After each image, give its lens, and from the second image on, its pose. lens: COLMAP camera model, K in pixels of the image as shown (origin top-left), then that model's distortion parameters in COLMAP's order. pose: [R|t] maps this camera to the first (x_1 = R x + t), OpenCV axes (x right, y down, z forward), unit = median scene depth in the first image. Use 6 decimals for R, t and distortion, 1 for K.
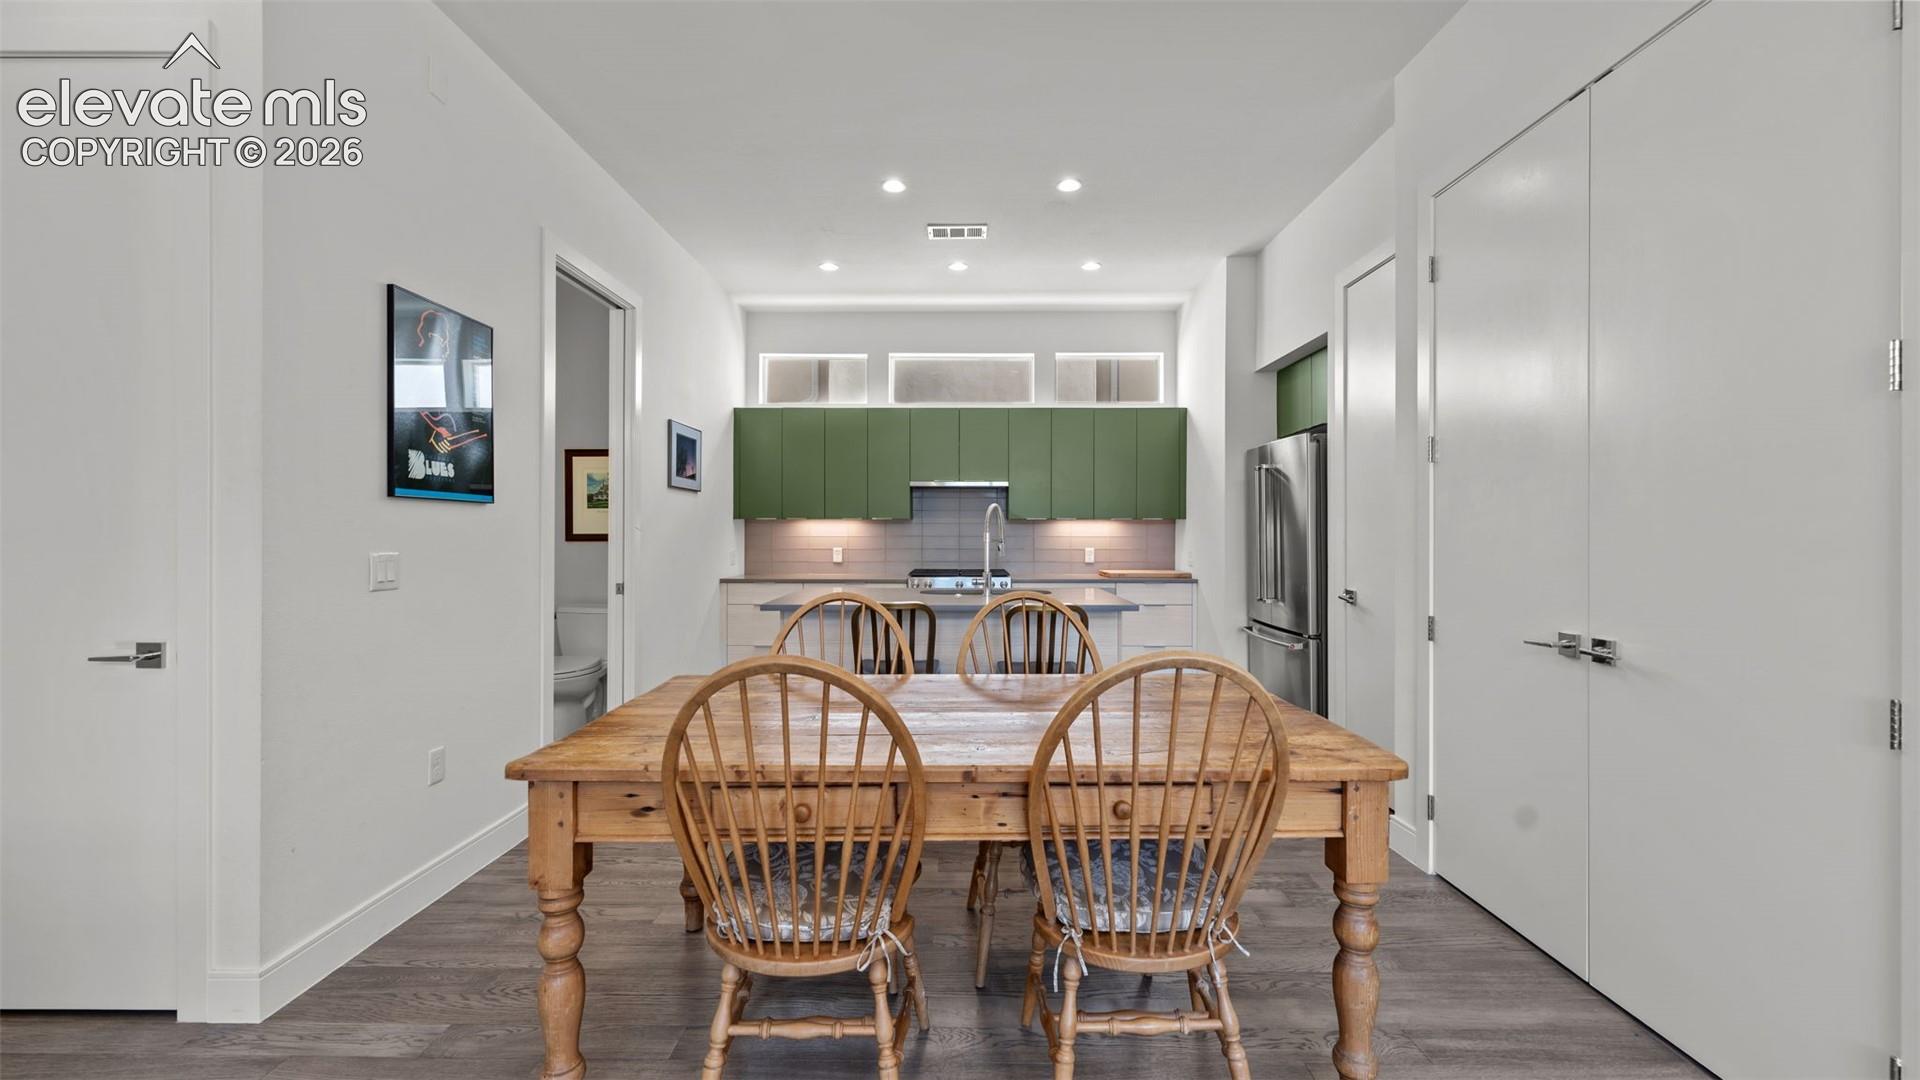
lens RADIAL K [[778.6, 0, 957.0], [0, 778.6, 535.1], [0, 0, 1]] dist [-0.000403, -0.000720]
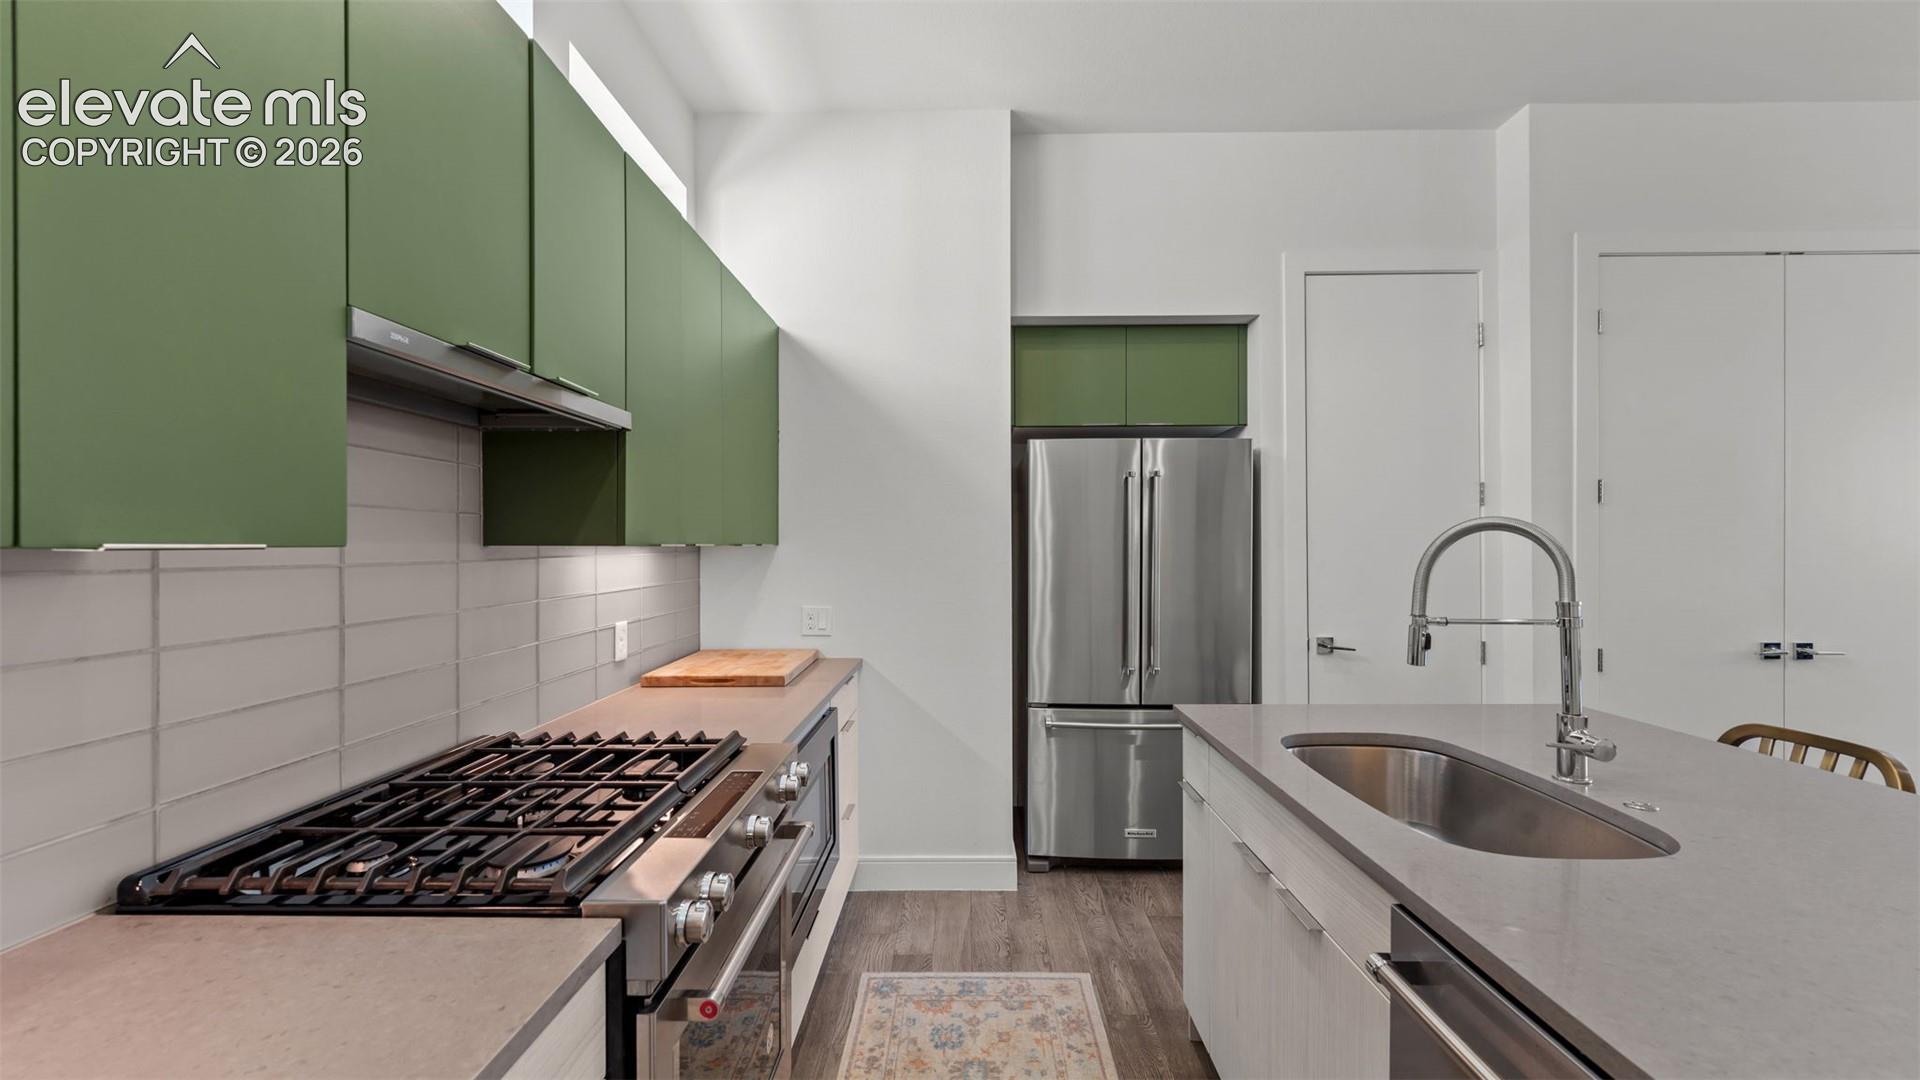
lens RADIAL K [[778.6, 0, 955.2], [0, 778.6, 545.6], [0, 0, 1]] dist [-0.000403, -0.000720]
pose [[0.006738, -0.000050, 0.999977, -0.224289], [0.007948, 0.999968, -0.000003, -0.020830], [-0.999946, 0.007948, 0.006738, 0.925620]]
